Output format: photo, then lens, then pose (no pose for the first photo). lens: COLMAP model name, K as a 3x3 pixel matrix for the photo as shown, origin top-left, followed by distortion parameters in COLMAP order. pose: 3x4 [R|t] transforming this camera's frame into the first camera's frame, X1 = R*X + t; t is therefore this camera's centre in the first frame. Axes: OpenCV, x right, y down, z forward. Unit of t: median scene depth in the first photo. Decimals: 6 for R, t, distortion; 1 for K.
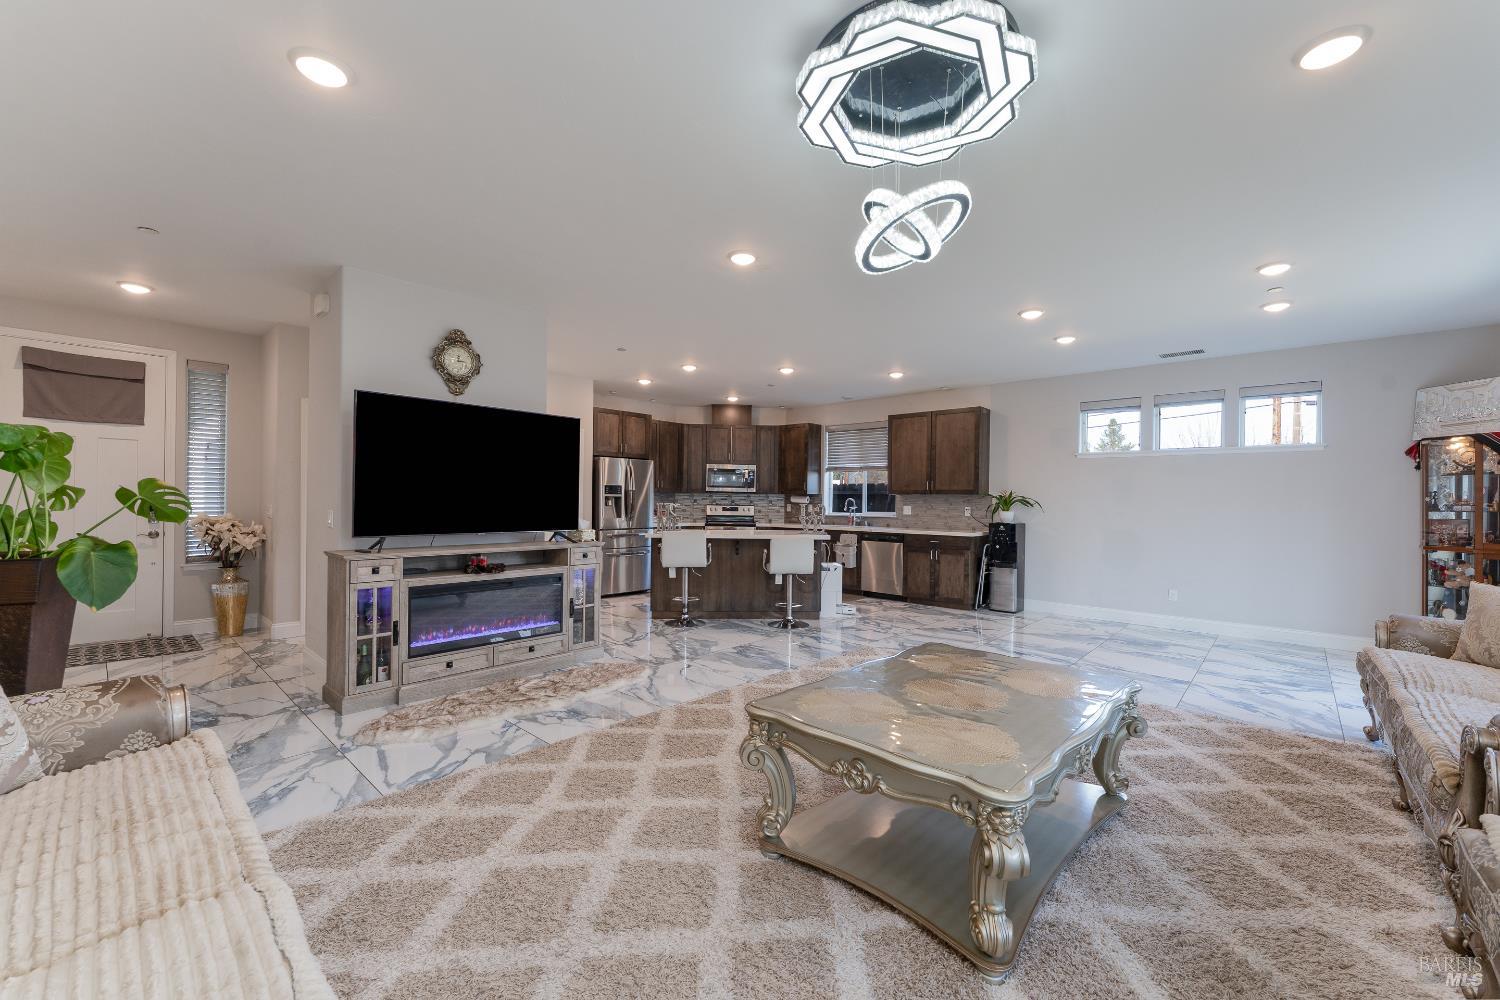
lens RADIAL K [[599.0, 0, 748.6], [0, 599.0, 498.5], [0, 0, 1]] dist [0.000328, -0.000332]
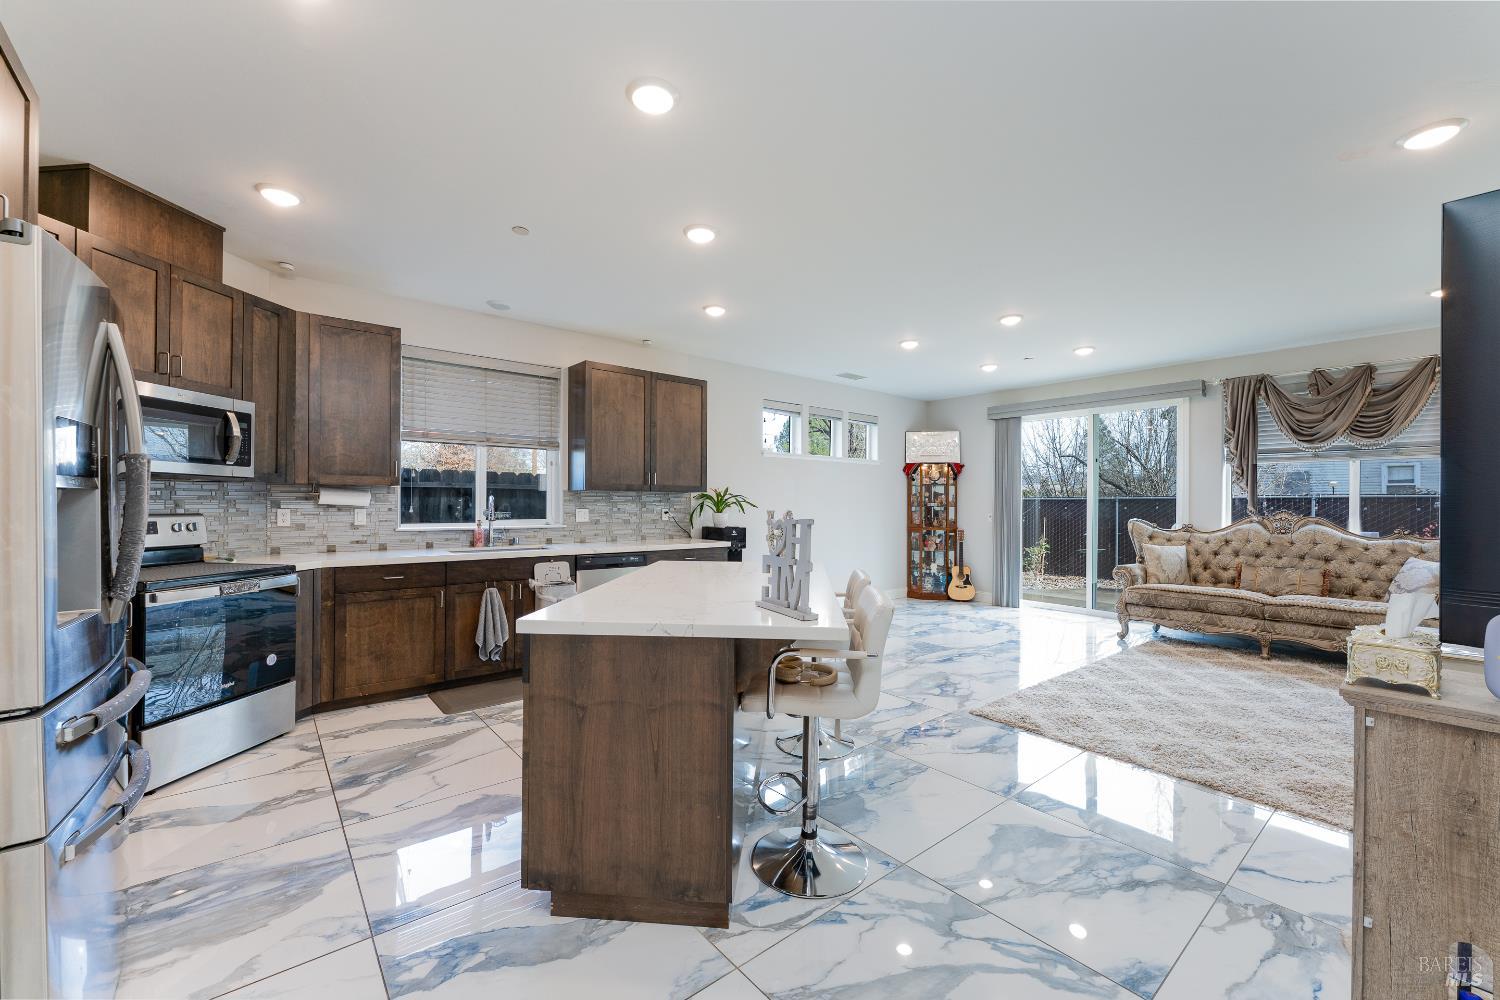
lens RADIAL K [[599.0, 0, 748.6], [0, 599.0, 498.5], [0, 0, 1]] dist [0.000328, -0.000332]
pose [[0.135789, -0.002585, 0.990734, -0.728593], [-0.009707, 0.999945, 0.003939, -0.004964], [-0.990690, -0.010152, 0.135757, 1.583279]]
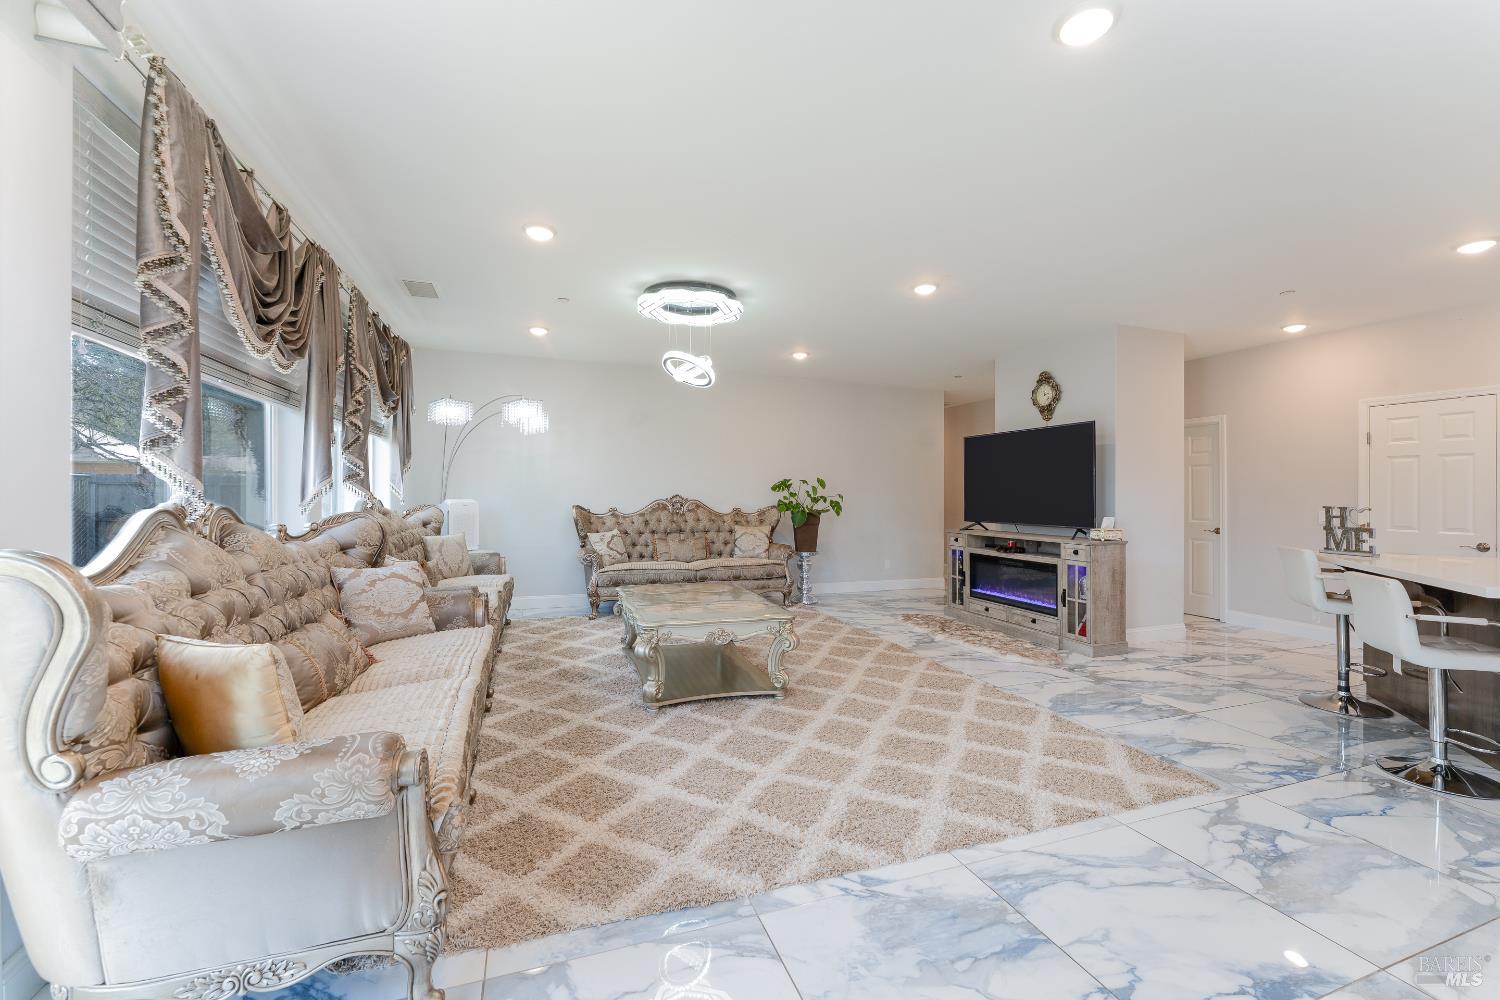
lens RADIAL K [[599.0, 0, 748.6], [0, 599.0, 498.5], [0, 0, 1]] dist [0.000328, -0.000332]
pose [[-0.469083, -0.014984, -0.883027, 1.132541], [-0.018430, 0.999804, -0.007174, 0.023545], [0.882962, 0.012909, -0.469268, 1.202296]]
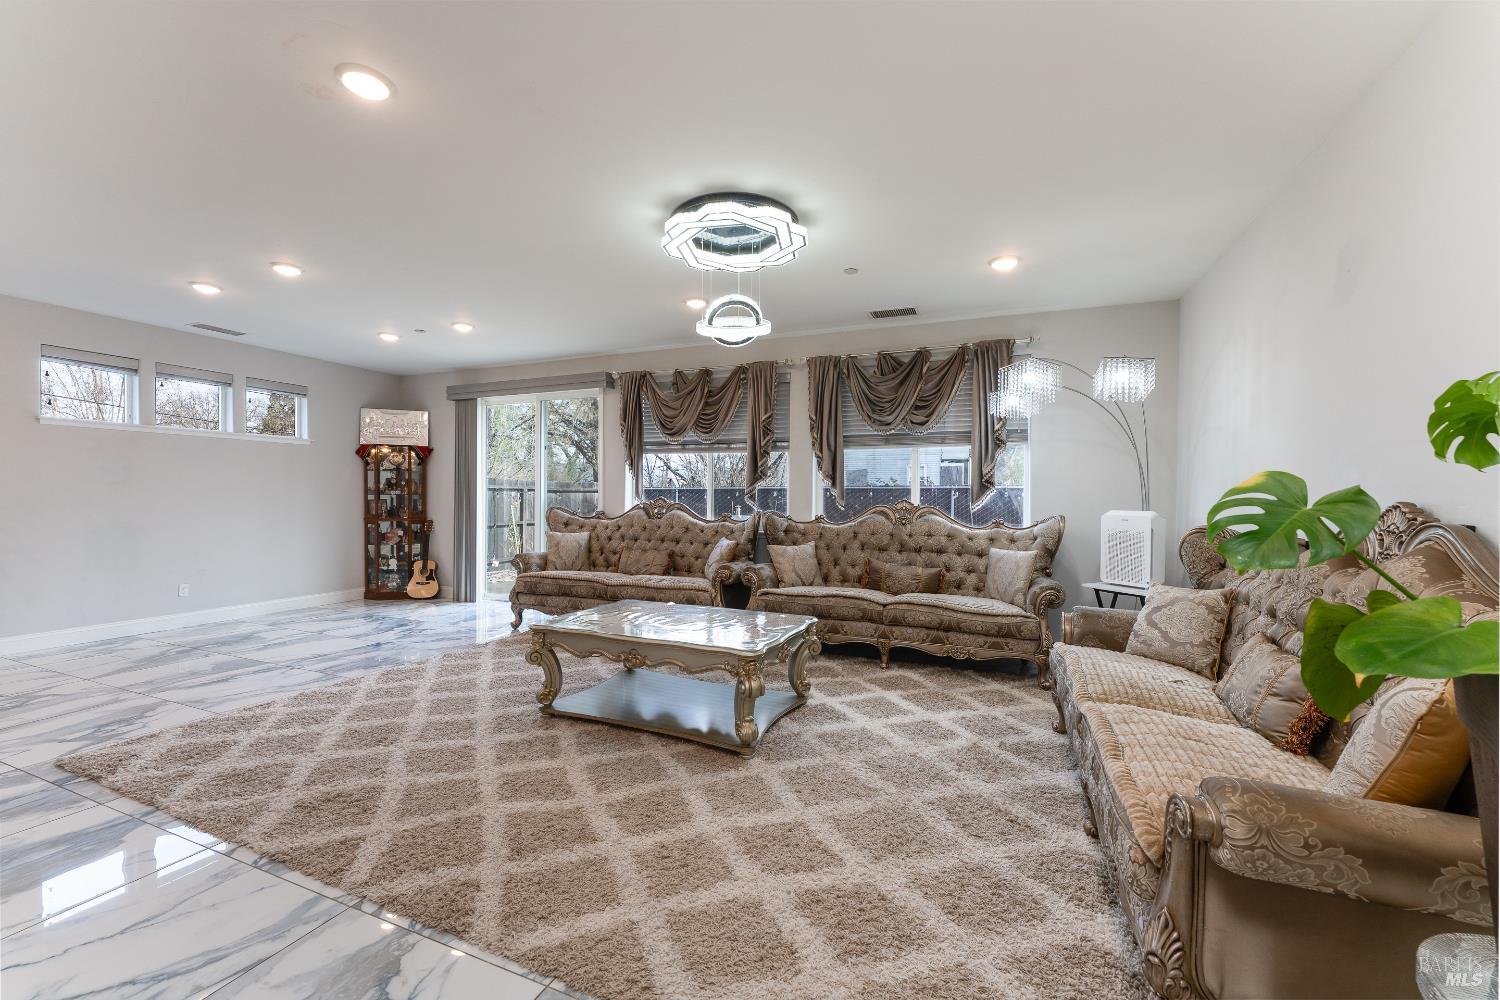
lens RADIAL K [[599.0, 0, 748.6], [0, 599.0, 498.5], [0, 0, 1]] dist [0.000328, -0.000332]
pose [[-0.338951, -0.015969, 0.940668, -0.685522], [-0.016108, 0.999808, 0.011169, -0.001370], [-0.940666, -0.011366, -0.339143, 0.820143]]
